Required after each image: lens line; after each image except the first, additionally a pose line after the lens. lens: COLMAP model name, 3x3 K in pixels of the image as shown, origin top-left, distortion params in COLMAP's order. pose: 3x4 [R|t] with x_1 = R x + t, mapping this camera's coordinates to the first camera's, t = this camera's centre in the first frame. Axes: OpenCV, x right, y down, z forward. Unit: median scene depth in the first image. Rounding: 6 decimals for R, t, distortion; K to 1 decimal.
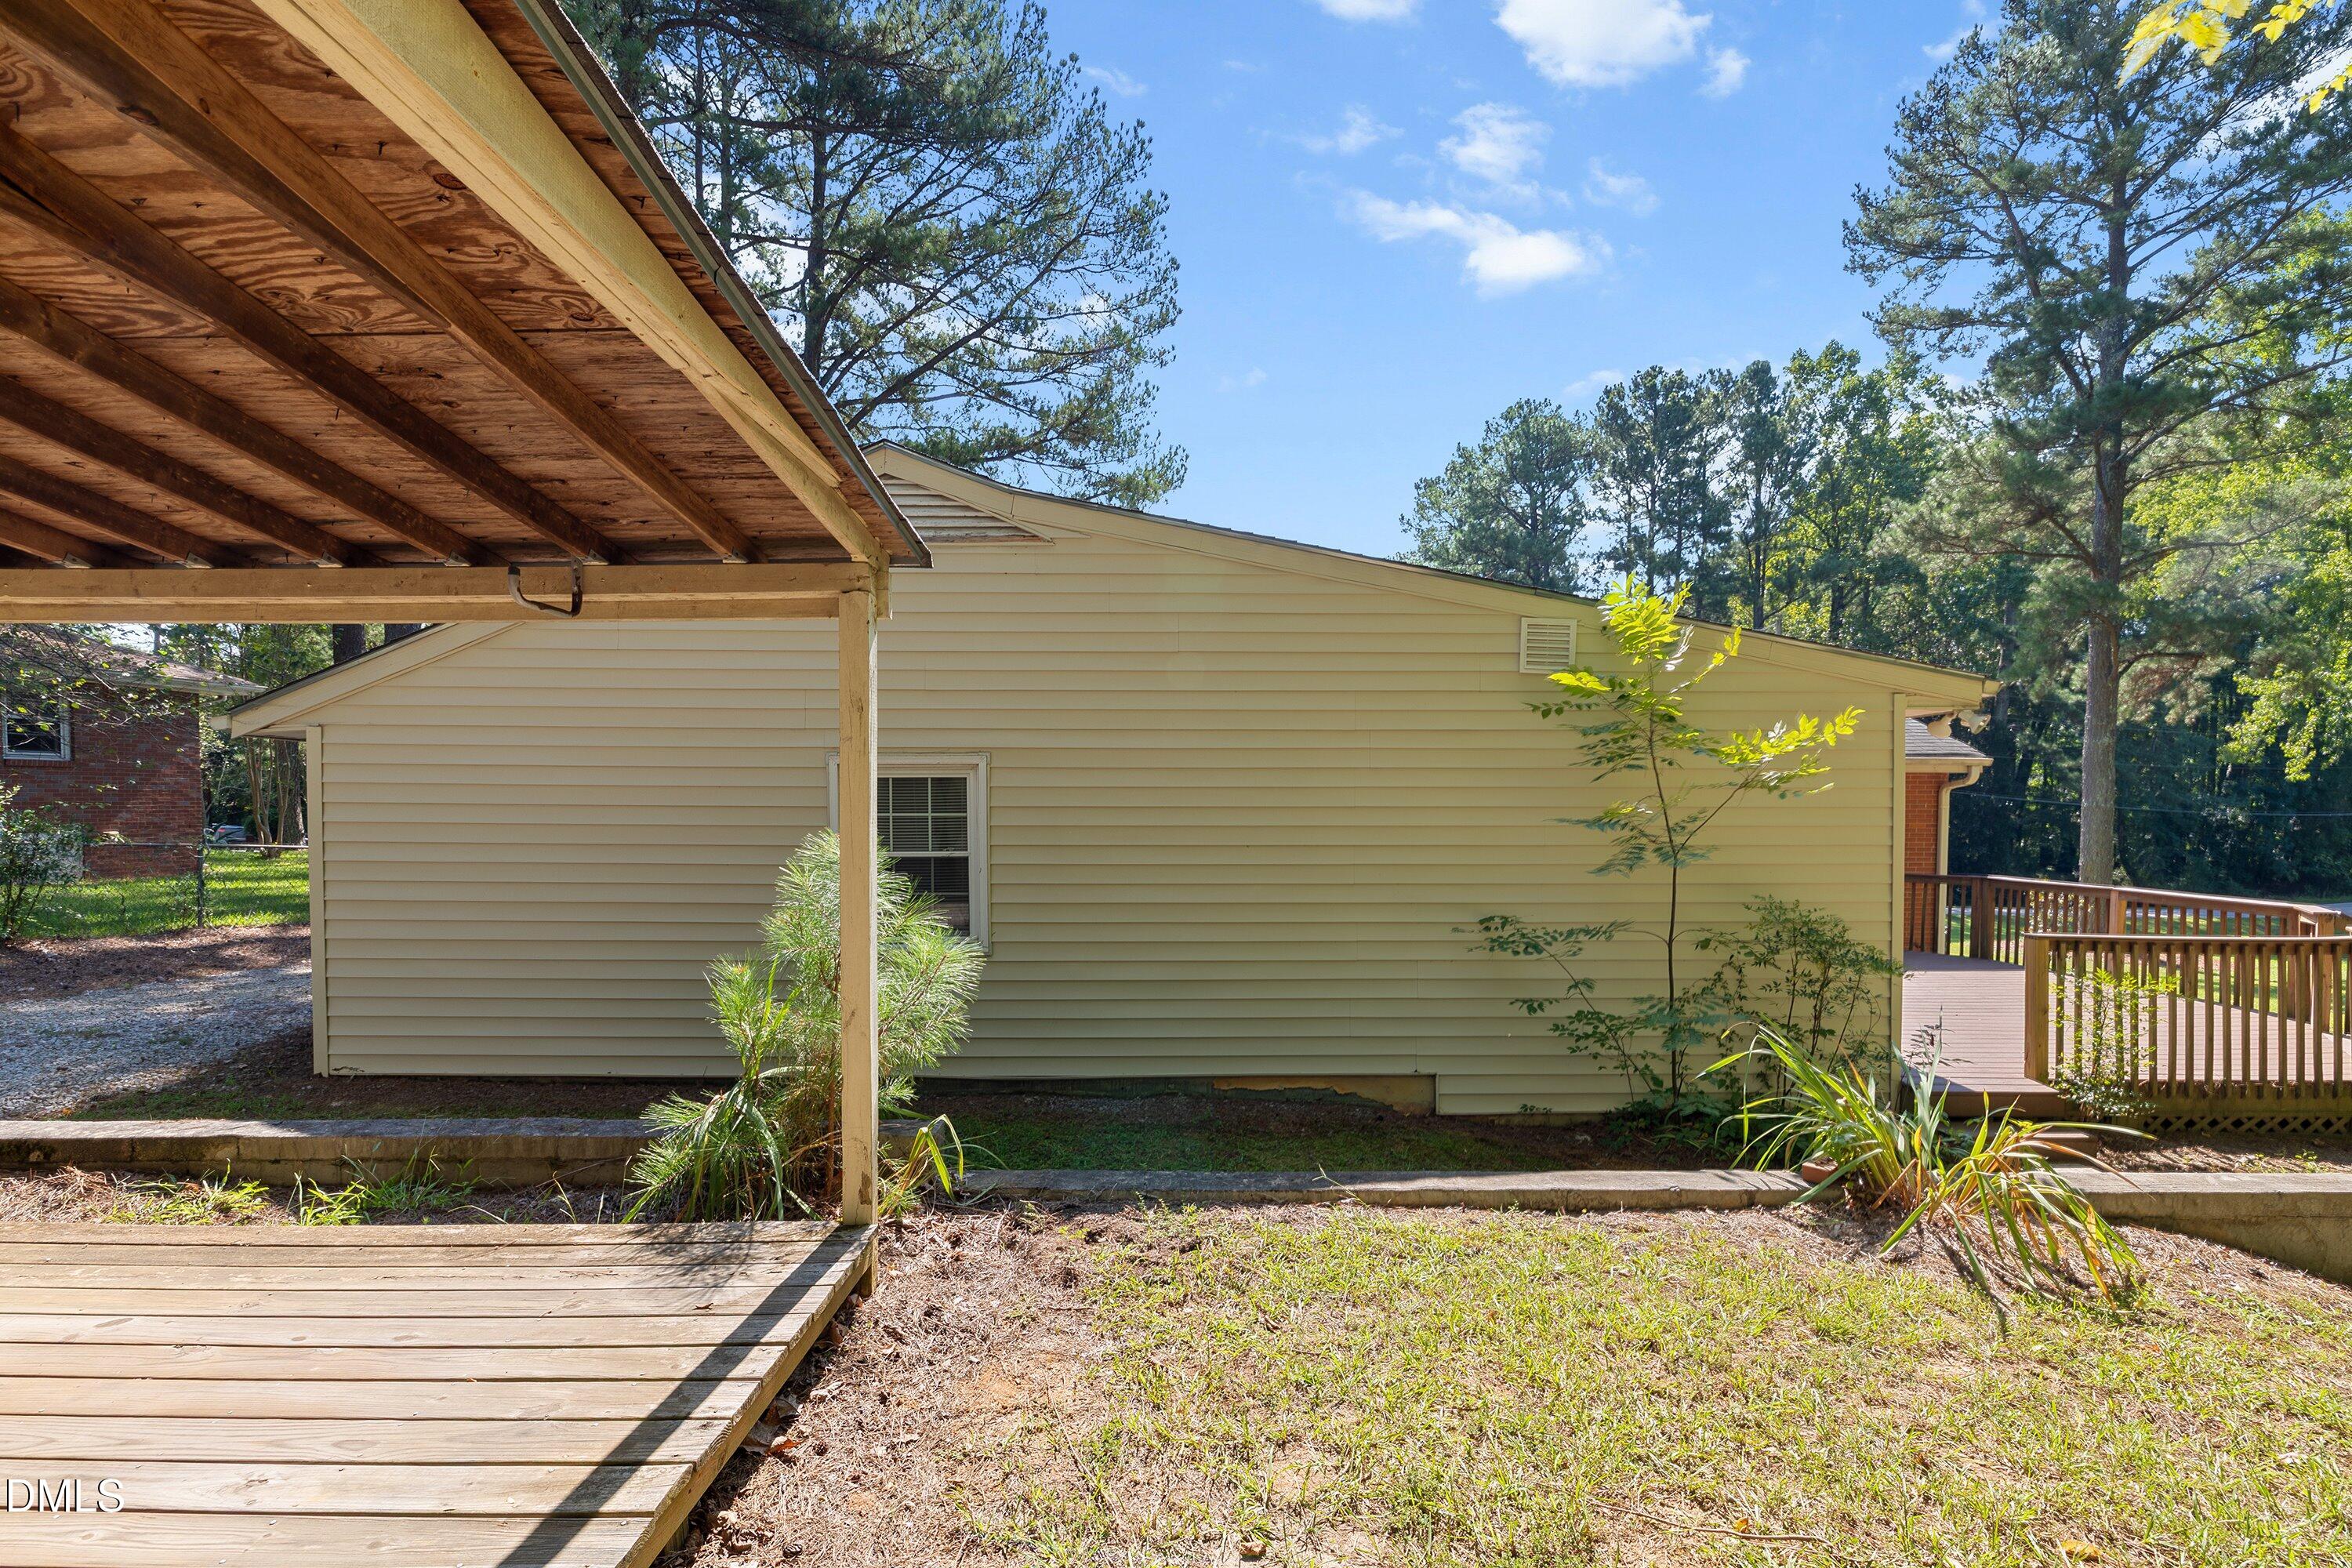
lens RADIAL K [[1058.8, 0, 1180.0], [0, 1058.8, 815.5], [0, 0, 1]] dist [0.015482, 0.000113]
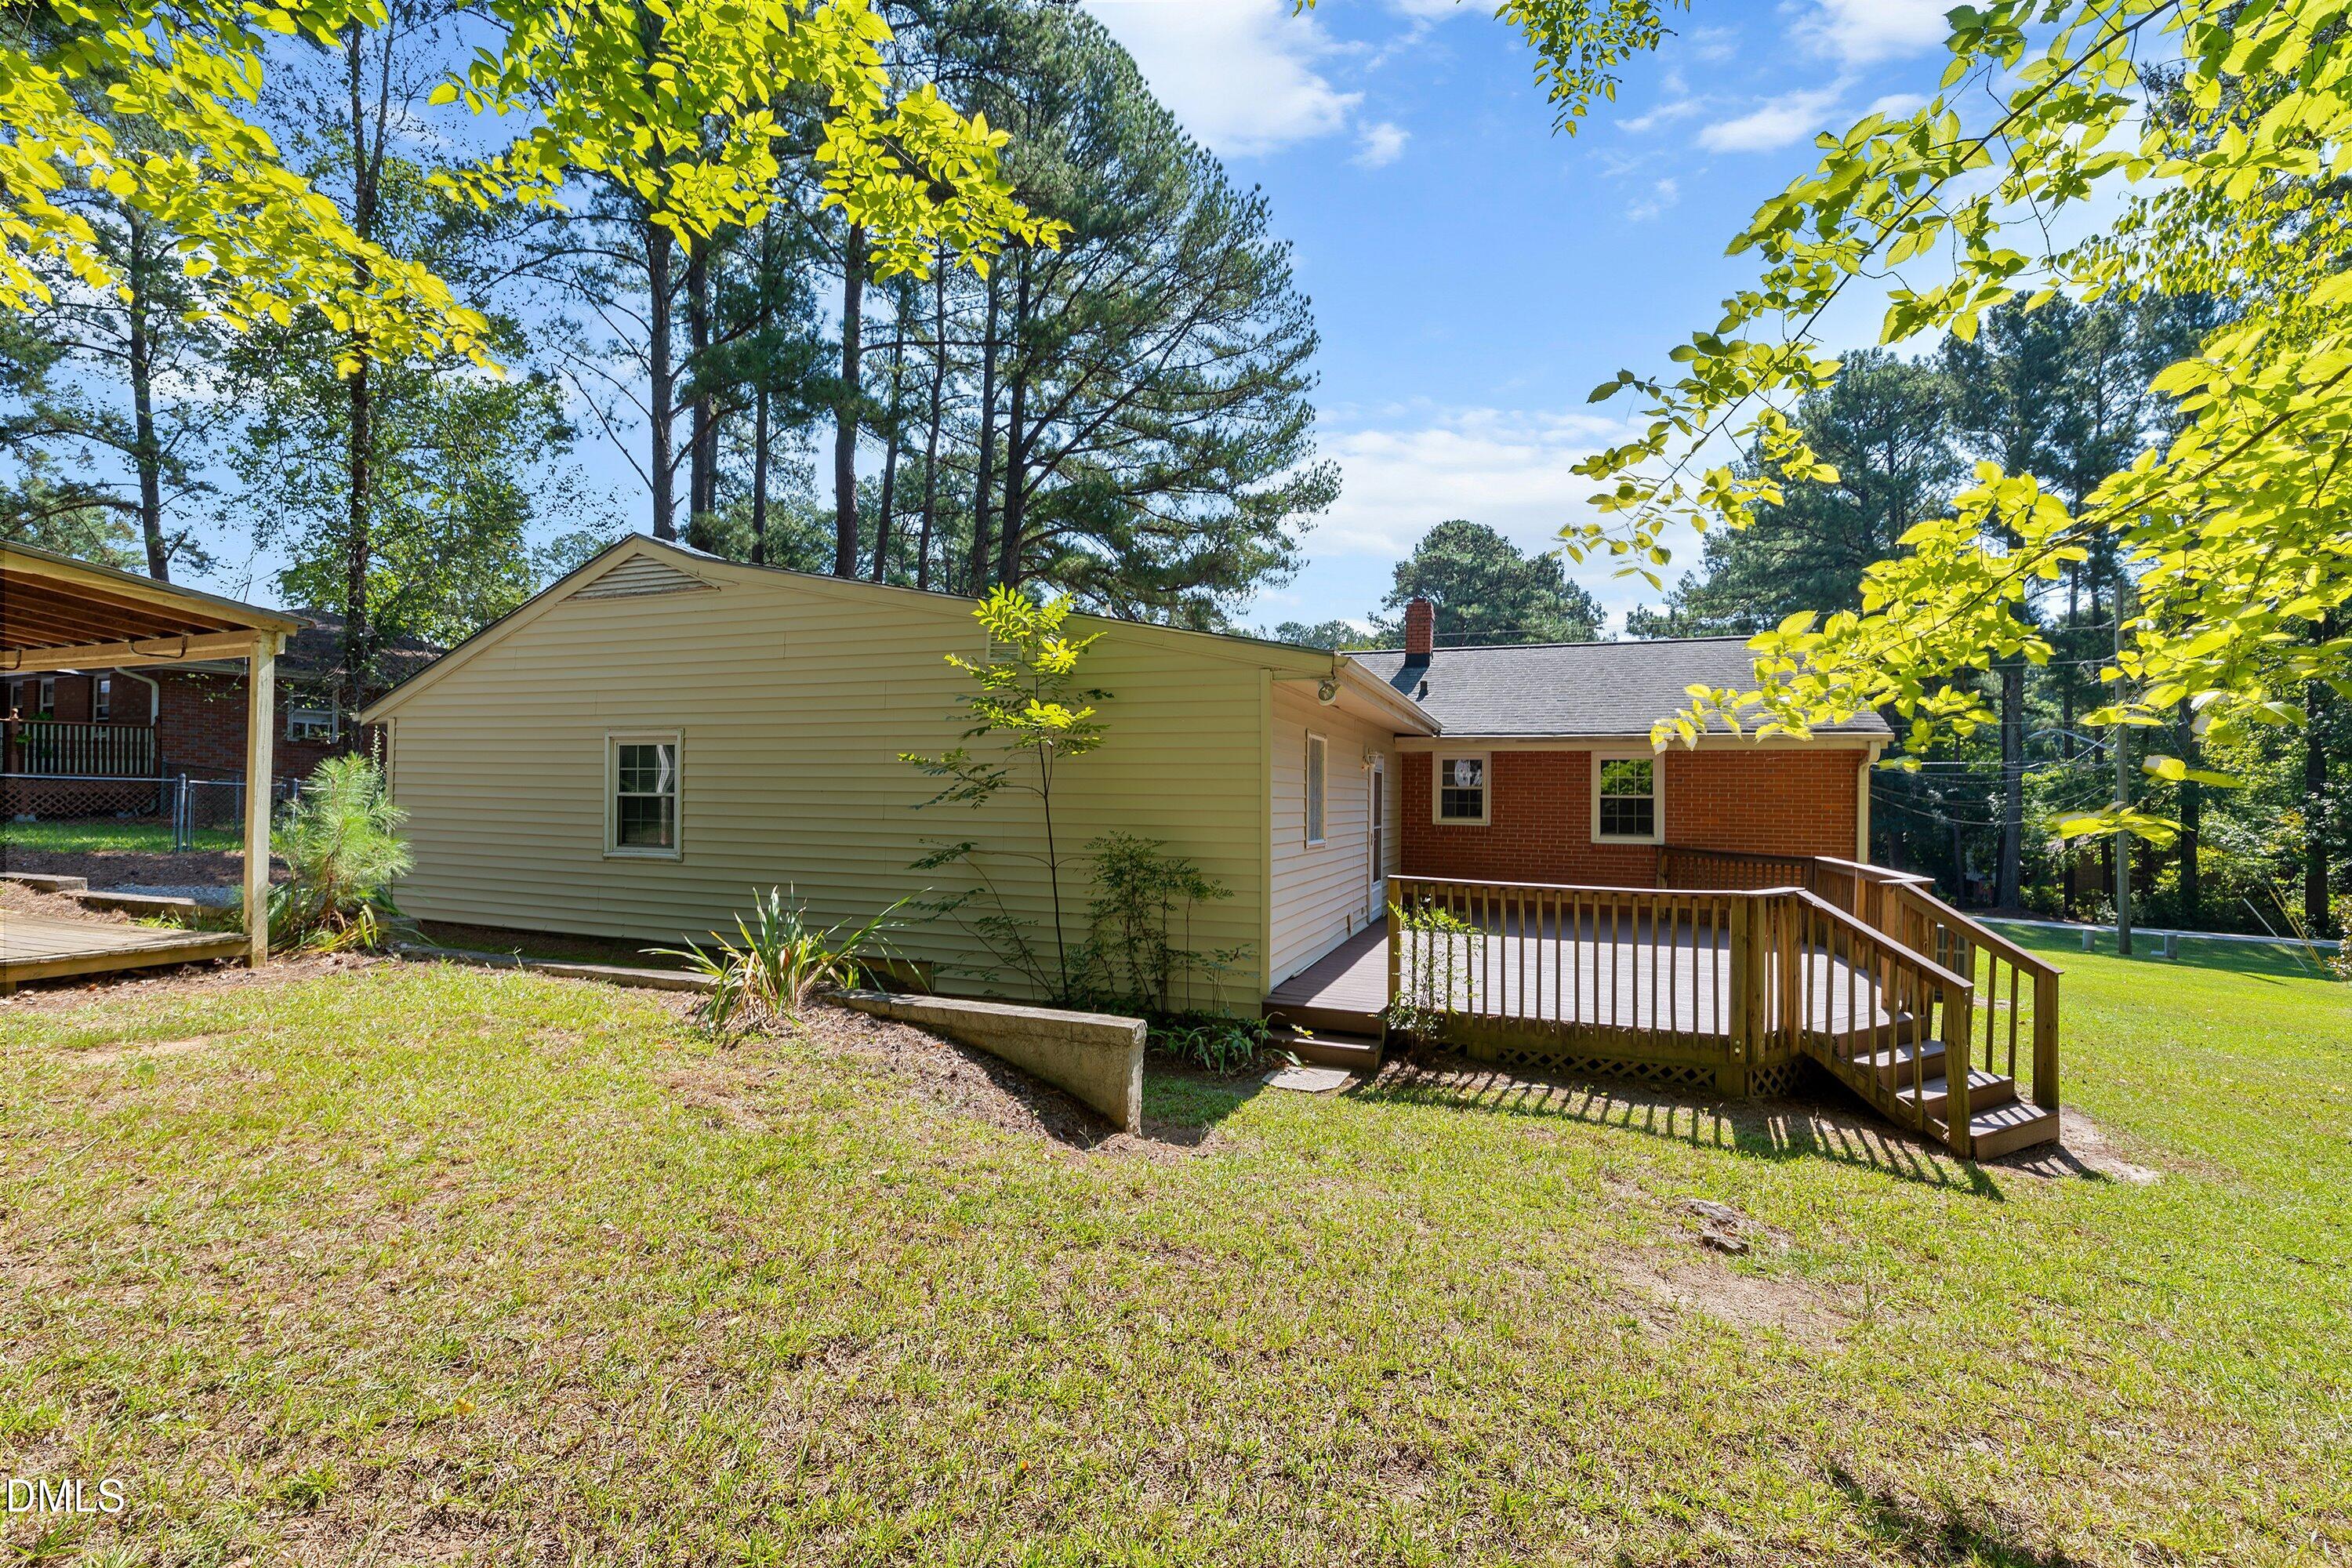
lens RADIAL K [[1032.1, 0, 1176.0], [0, 1032.1, 784.0], [0, 0, 1]] dist [0.001155, 0.000148]
pose [[0.932081, 0.004613, -0.362220, 0.222174], [-0.014445, 0.999597, -0.024440, 0.009924], [0.361961, 0.028012, 0.931772, -0.028034]]
